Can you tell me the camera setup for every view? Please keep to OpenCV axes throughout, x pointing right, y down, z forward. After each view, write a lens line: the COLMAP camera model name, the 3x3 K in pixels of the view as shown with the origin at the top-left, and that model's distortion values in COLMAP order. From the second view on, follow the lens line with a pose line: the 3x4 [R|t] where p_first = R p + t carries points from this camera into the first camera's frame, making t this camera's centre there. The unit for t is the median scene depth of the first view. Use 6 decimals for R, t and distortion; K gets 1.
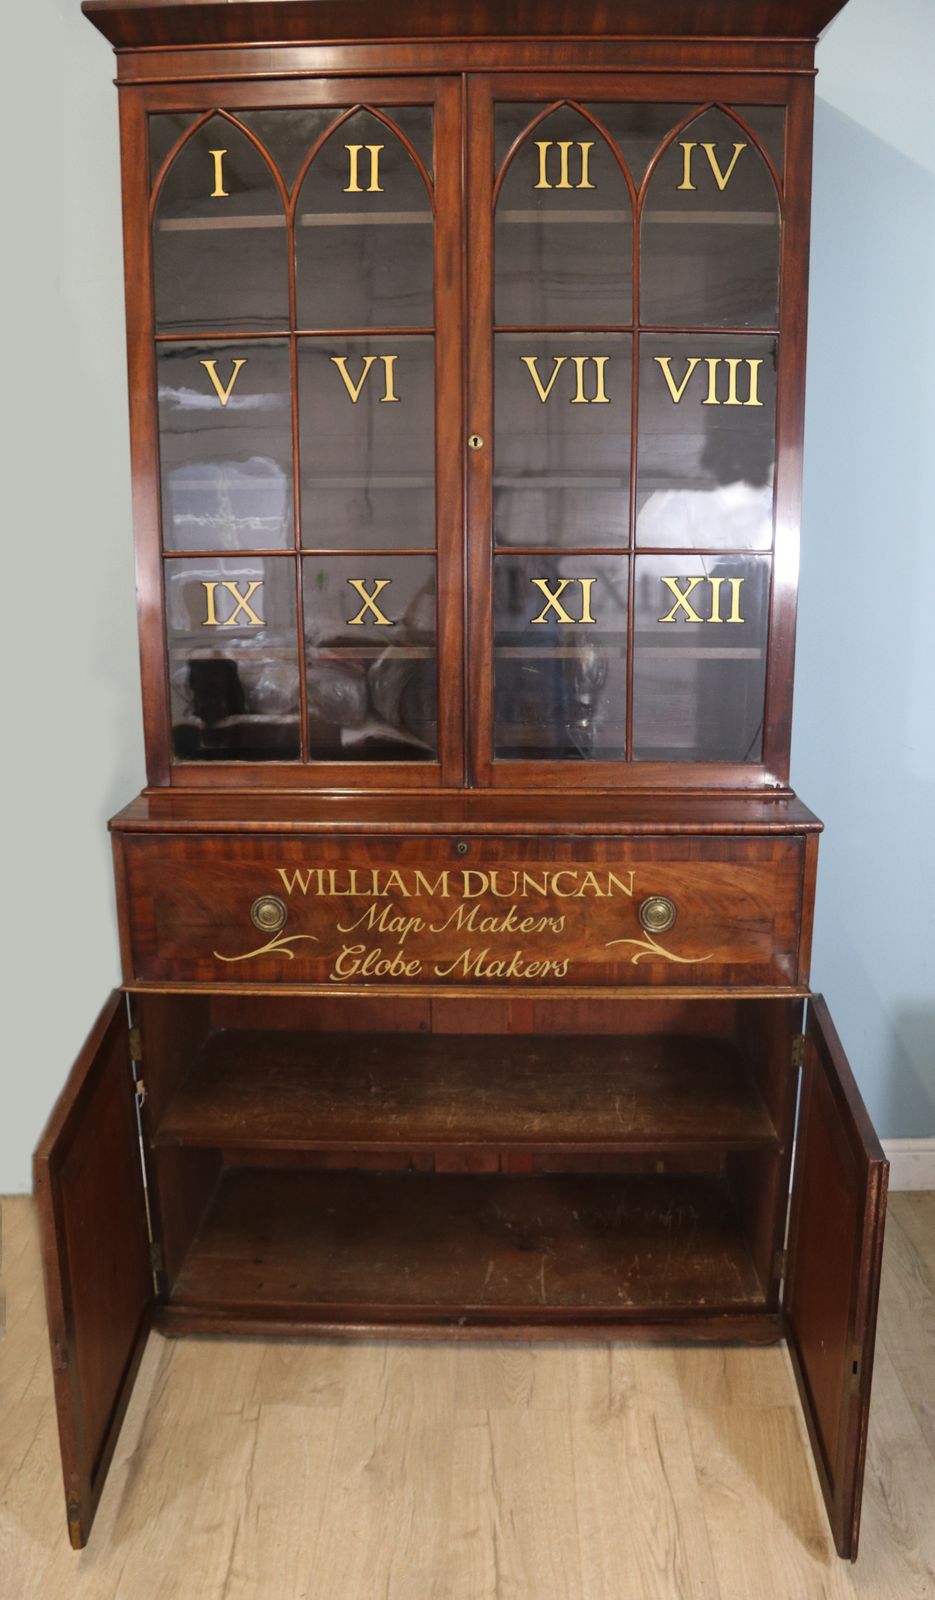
lens RADIAL K [[1261.5, 0, 467.5], [0, 1261.5, 800.0], [0, 0, 1]] dist [-0.175380, 0.117212]
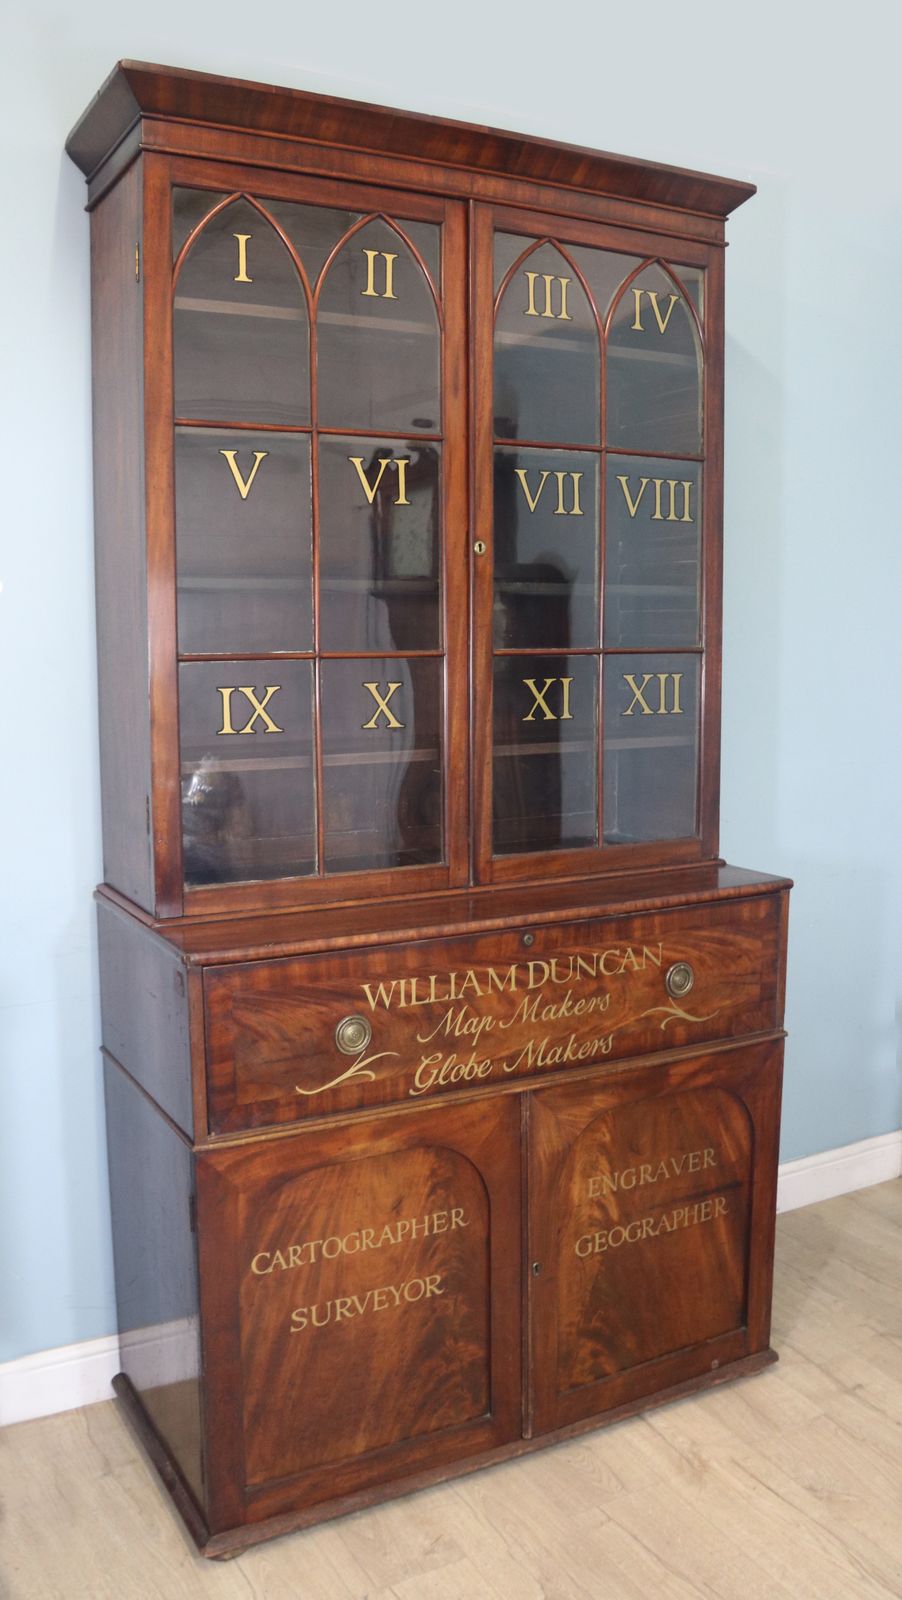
lens RADIAL K [[1371.8, 0, 450.0], [0, 1371.8, 771.7], [0, 0, 1]] dist [-0.147377, 0.086091]
pose [[0.858480, -0.053096, 0.510092, -0.609703], [0.114614, 0.989333, -0.089915, -0.004036], [-0.499876, 0.135654, 0.855407, 0.066396]]
